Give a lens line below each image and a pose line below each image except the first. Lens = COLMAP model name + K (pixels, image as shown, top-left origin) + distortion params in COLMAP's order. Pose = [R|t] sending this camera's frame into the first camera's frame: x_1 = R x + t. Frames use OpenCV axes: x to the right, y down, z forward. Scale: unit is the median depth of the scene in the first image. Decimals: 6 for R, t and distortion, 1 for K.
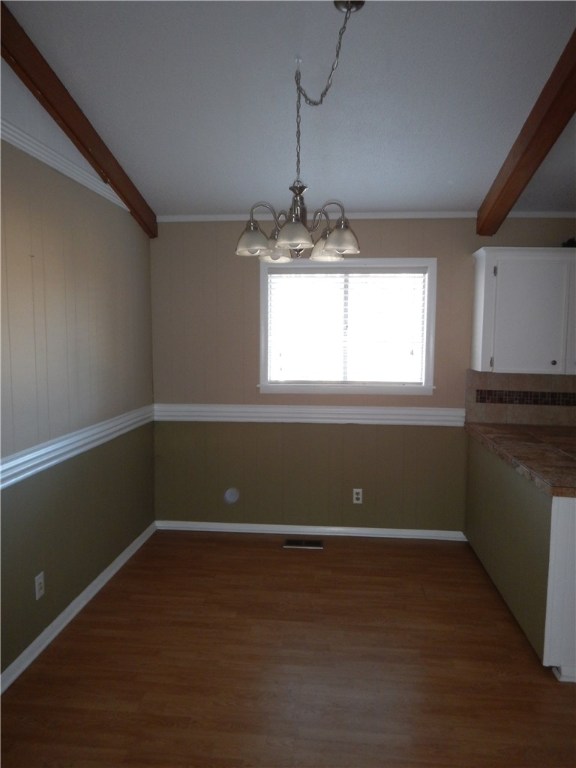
lens RADIAL K [[544.5, 0, 288.8], [0, 544.5, 379.8], [0, 0, 1]] dist [0.013213, -0.001098]
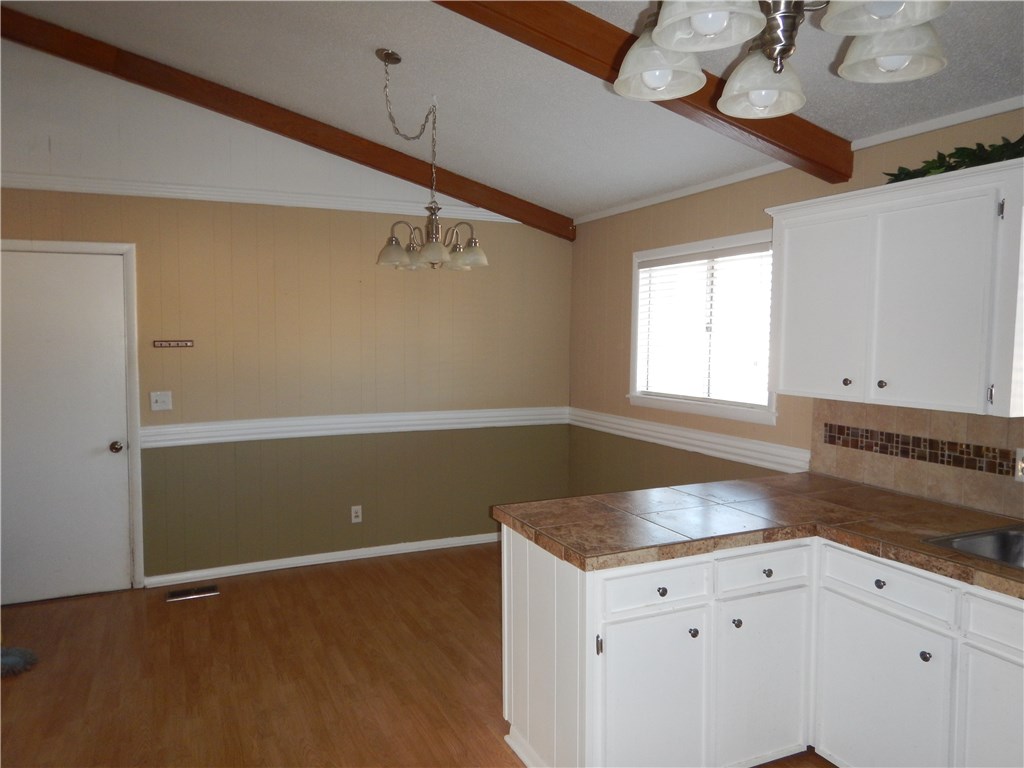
lens RADIAL K [[726.0, 0, 508.9], [0, 726.0, 382.4], [0, 0, 1]] dist [0.013213, -0.001098]
pose [[0.502467, 0.047899, -0.863269, 0.900204], [-0.073217, 0.997235, 0.012716, -0.012787], [0.861491, 0.056817, 0.504584, 0.247928]]
